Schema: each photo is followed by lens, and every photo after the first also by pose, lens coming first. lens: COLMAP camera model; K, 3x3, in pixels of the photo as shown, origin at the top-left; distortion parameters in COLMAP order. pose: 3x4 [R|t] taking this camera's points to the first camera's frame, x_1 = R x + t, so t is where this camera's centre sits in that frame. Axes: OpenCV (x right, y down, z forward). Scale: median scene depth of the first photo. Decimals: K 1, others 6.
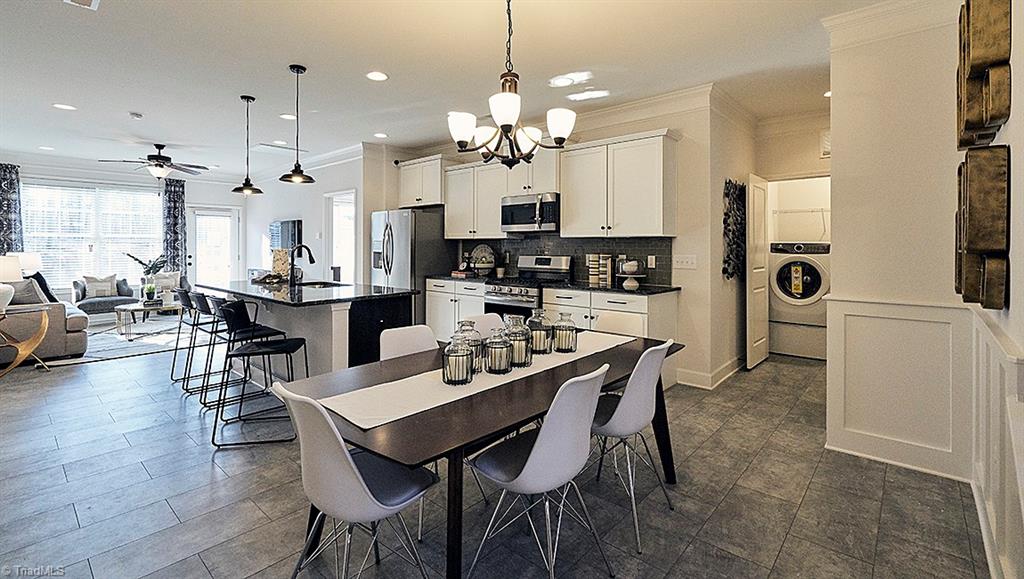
lens RADIAL K [[453.7, 0, 502.7], [0, 453.7, 244.1], [0, 0, 1]] dist [-0.003543, 0.001801]
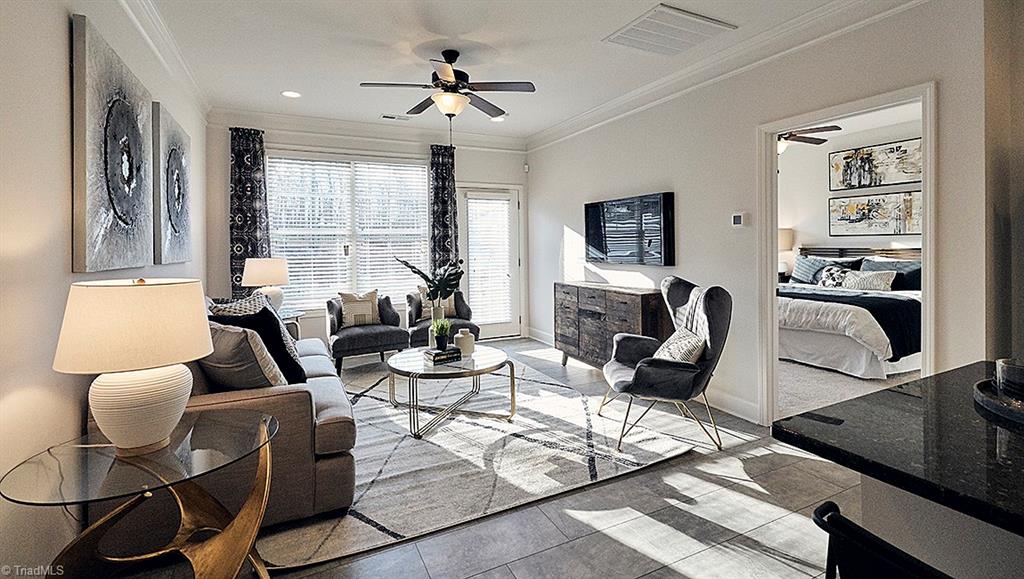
lens RADIAL K [[453.7, 0, 493.9], [0, 453.7, 247.5], [0, 0, 1]] dist [-0.003543, 0.001801]
pose [[0.918118, -0.008989, -0.396205, -0.630137], [0.013766, 0.999863, 0.009215, 0.002726], [0.396068, -0.013915, 0.918116, 0.668518]]
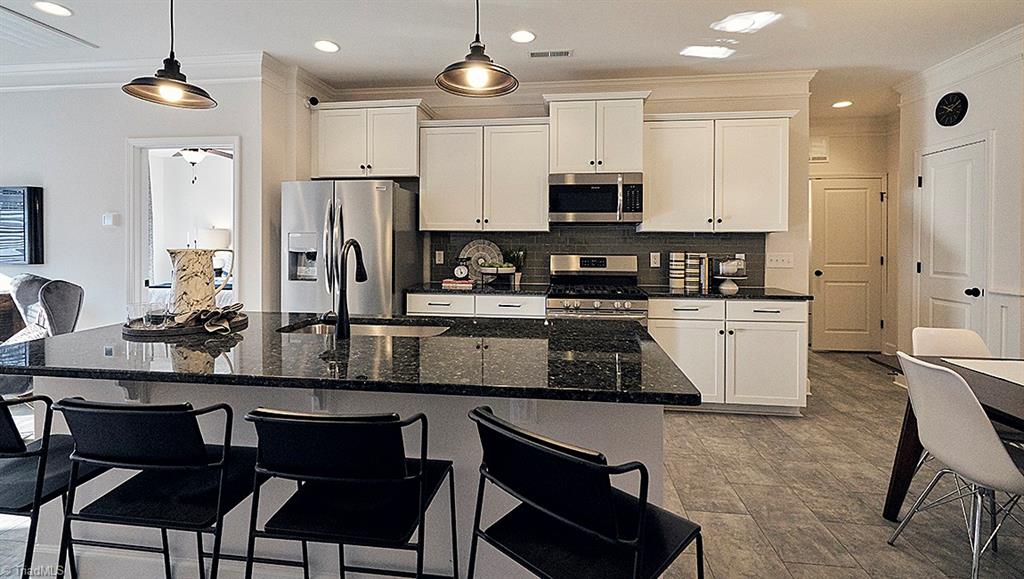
lens RADIAL K [[453.7, 0, 511.5], [0, 453.7, 246.4], [0, 0, 1]] dist [-0.003543, 0.001801]
pose [[0.817522, -0.002789, 0.575891, -0.462569], [-0.006638, 0.999876, 0.014265, 0.001423], [-0.575860, -0.015484, 0.817402, 0.457704]]
